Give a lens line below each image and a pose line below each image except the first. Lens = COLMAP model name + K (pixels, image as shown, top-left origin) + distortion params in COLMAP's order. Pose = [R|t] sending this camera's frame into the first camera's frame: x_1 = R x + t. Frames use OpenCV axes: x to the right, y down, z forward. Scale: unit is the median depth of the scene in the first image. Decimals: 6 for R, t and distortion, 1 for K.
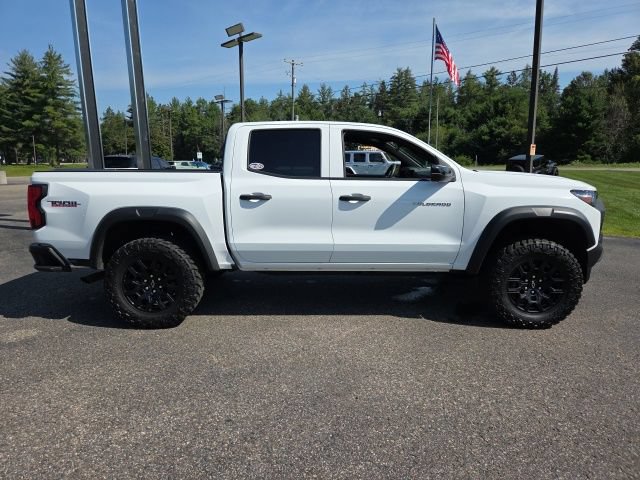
lens RADIAL K [[428.4, 0, 318.4], [0, 428.4, 234.1], [0, 0, 1]] dist [0.074827, -0.065180]
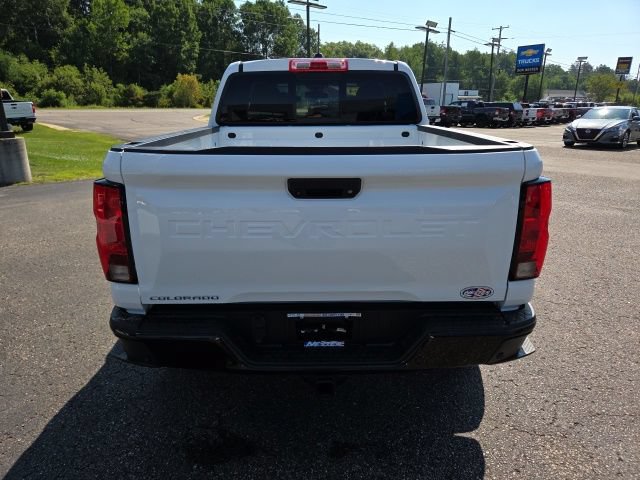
lens RADIAL K [[433.0, 0, 320.0], [0, 433.0, 240.0], [0, 0, 1]] dist [0.066526, -0.057088]
pose [[-0.019352, -0.298721, 0.954144, -0.996750], [0.163917, 0.940462, 0.297762, -0.202598], [-0.986284, 0.162163, 0.030765, 1.120025]]
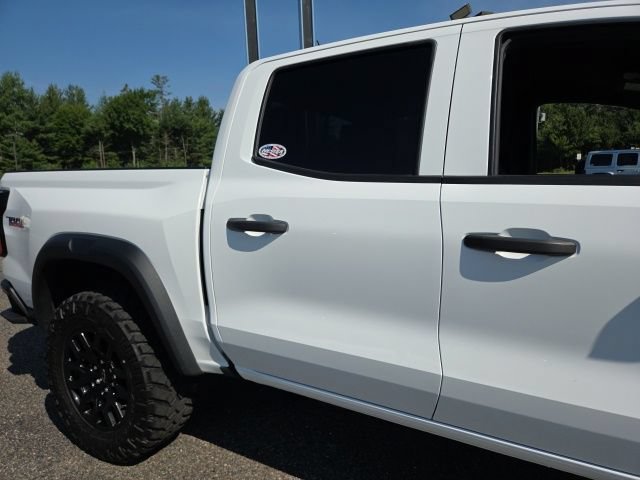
lens RADIAL K [[433.0, 0, 320.0], [0, 433.0, 240.0], [0, 0, 1]] dist [0.066526, -0.057088]
pose [[0.868725, 0.064371, -0.491095, 0.104429], [-0.070131, 0.997515, 0.006693, -0.071557], [0.490305, 0.028627, 0.871080, 0.600630]]
